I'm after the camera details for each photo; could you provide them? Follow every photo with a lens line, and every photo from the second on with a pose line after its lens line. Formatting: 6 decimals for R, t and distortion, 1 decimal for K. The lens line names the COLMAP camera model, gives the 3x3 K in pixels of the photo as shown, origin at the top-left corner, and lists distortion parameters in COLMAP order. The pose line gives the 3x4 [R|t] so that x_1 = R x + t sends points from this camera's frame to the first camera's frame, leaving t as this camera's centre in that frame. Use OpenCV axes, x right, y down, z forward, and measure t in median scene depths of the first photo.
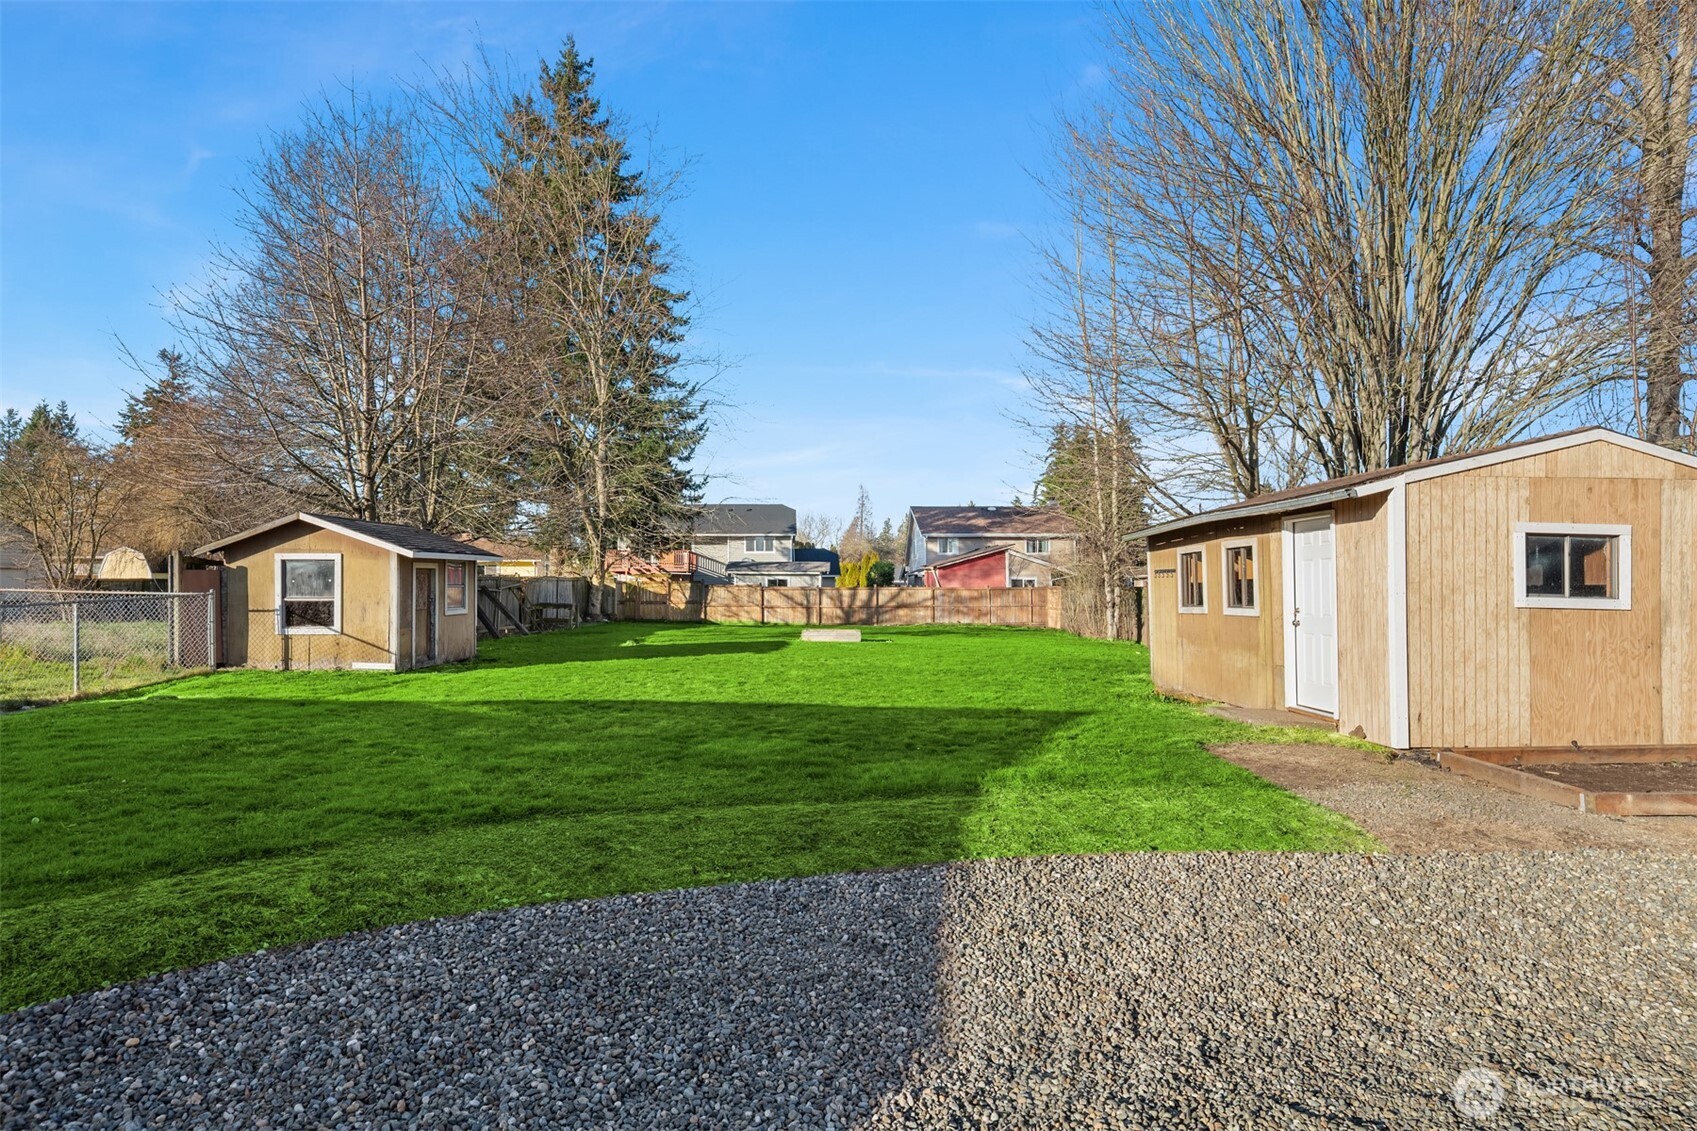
lens RADIAL K [[936.3, 0, 853.6], [0, 936.3, 572.1], [0, 0, 1]] dist [0.015186, -0.026582]
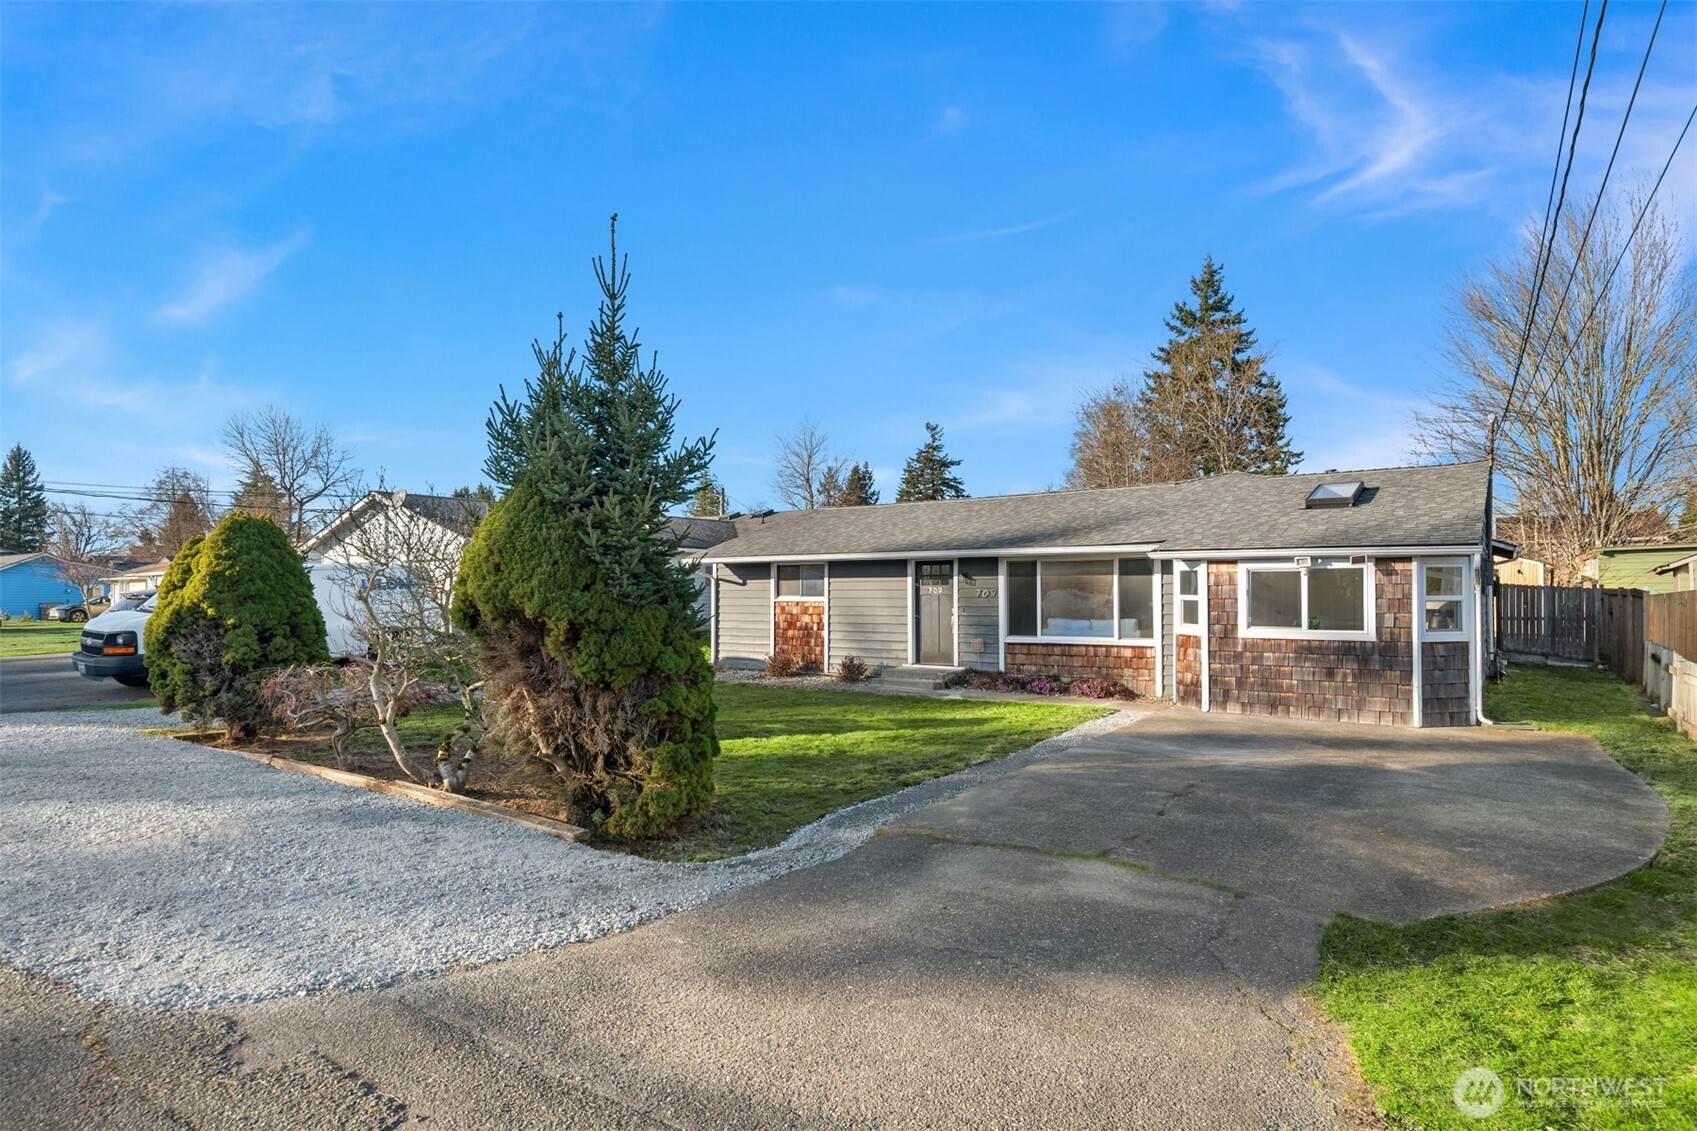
lens RADIAL K [[936.3, 0, 853.6], [0, 936.3, 572.1], [0, 0, 1]] dist [0.015186, -0.026582]
pose [[0.787079, -0.005224, -0.616830, 0.227795], [0.003443, 0.999986, -0.004075, -0.000073], [0.616842, 0.001084, 0.787086, -0.705506]]
